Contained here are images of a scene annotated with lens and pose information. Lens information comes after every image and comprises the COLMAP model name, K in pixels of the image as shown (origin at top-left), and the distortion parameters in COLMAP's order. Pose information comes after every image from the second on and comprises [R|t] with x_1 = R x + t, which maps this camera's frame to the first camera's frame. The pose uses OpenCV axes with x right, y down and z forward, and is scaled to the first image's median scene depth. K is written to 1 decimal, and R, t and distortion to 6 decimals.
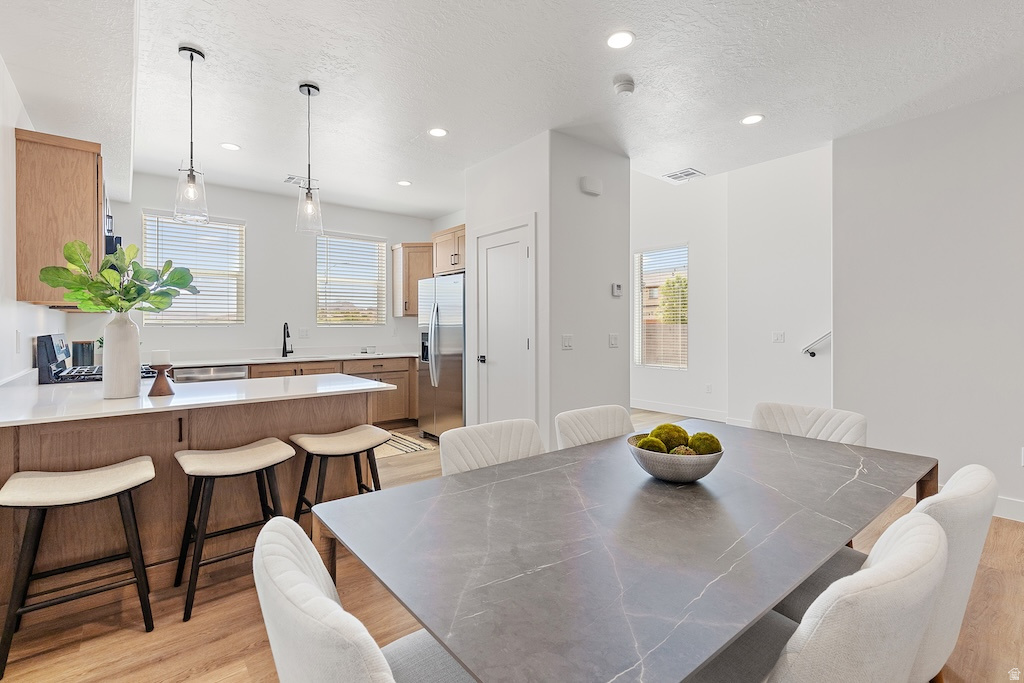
lens RADIAL K [[466.4, 0, 507.6], [0, 466.4, 326.5], [0, 0, 1]] dist [0.013962, -0.003613]
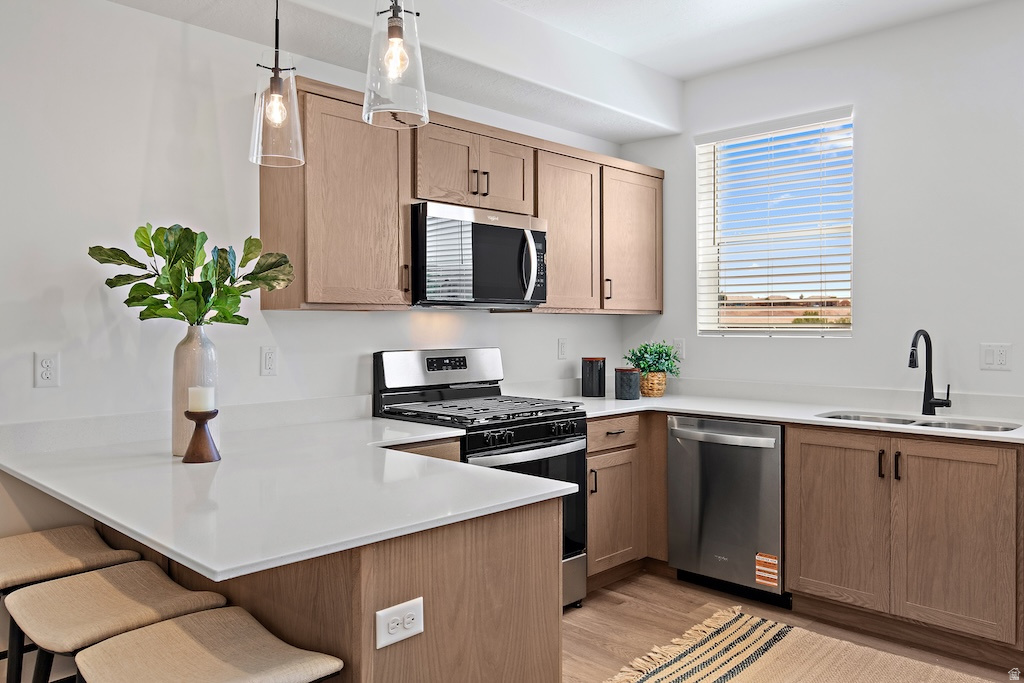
lens RADIAL K [[770.7, 0, 531.9], [0, 770.7, 324.7], [0, 0, 1]] dist [0.011939, 0.004062]
pose [[0.137516, 0.003155, -0.990495, 0.136208], [0.001705, 0.999993, 0.003422, -0.015165], [0.990498, -0.002159, 0.137510, 0.576113]]
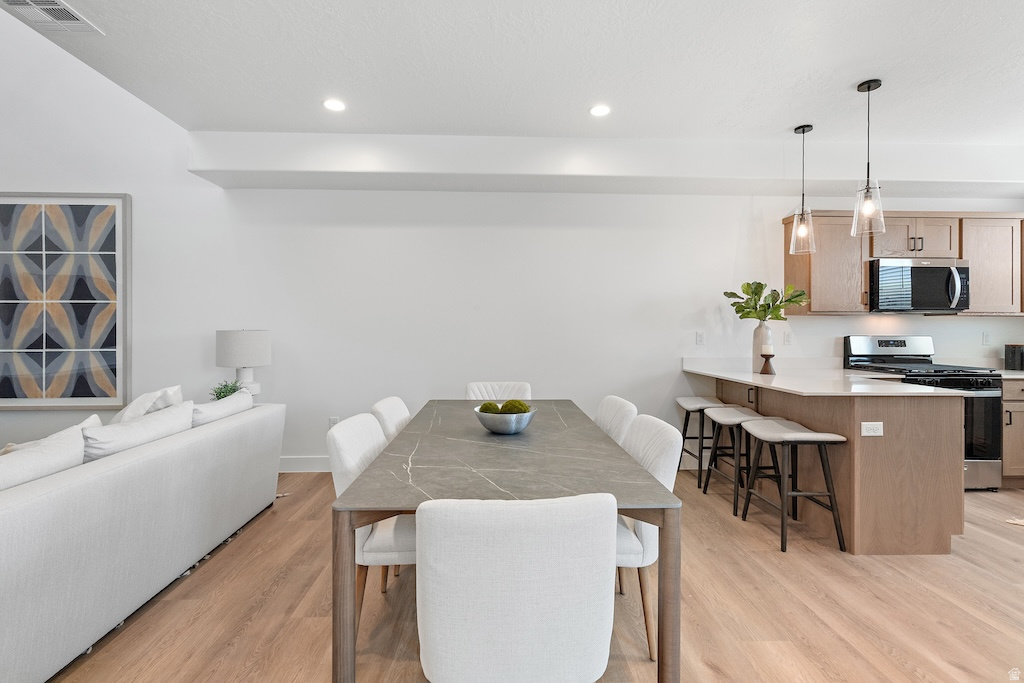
lens RADIAL K [[466.4, 0, 507.1], [0, 466.4, 329.1], [0, 0, 1]] dist [0.013962, -0.003613]
pose [[-0.606200, -0.000626, -0.795312, 0.444831], [-0.002322, 0.999997, 0.000983, -0.001200], [0.795309, 0.002442, -0.606199, 0.560728]]
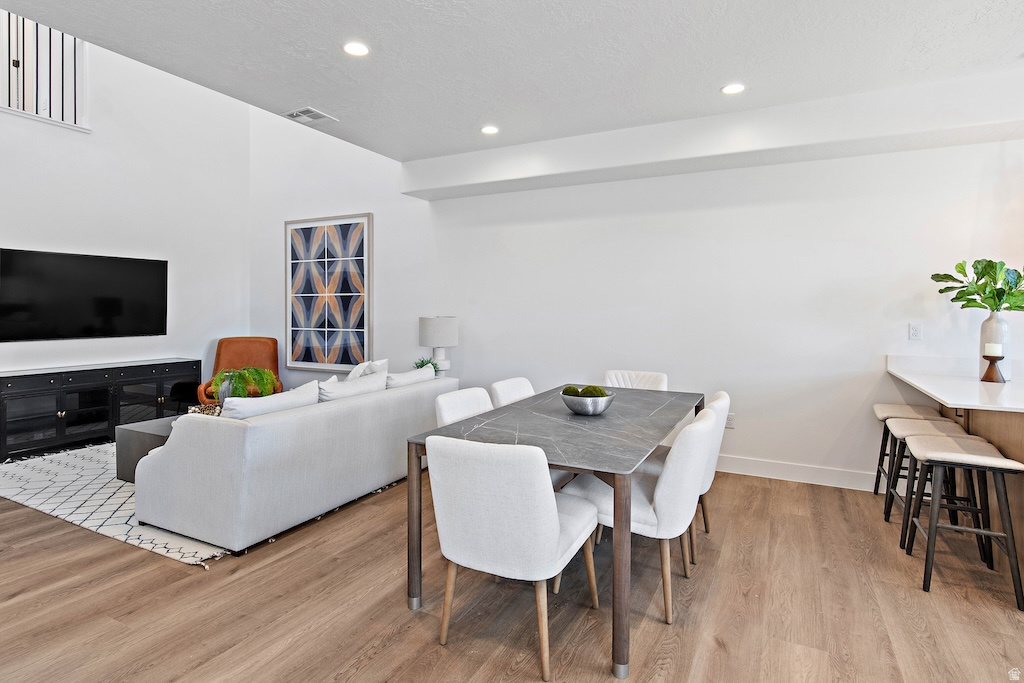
lens RADIAL K [[523.9, 0, 490.4], [0, 523.9, 310.2], [0, 0, 1]] dist [0.000179, -0.000898]
pose [[-0.920717, -0.000096, -0.390231, 0.410258], [-0.002309, 0.999984, 0.005201, -0.016785], [0.390224, 0.005689, -0.920702, 0.765529]]
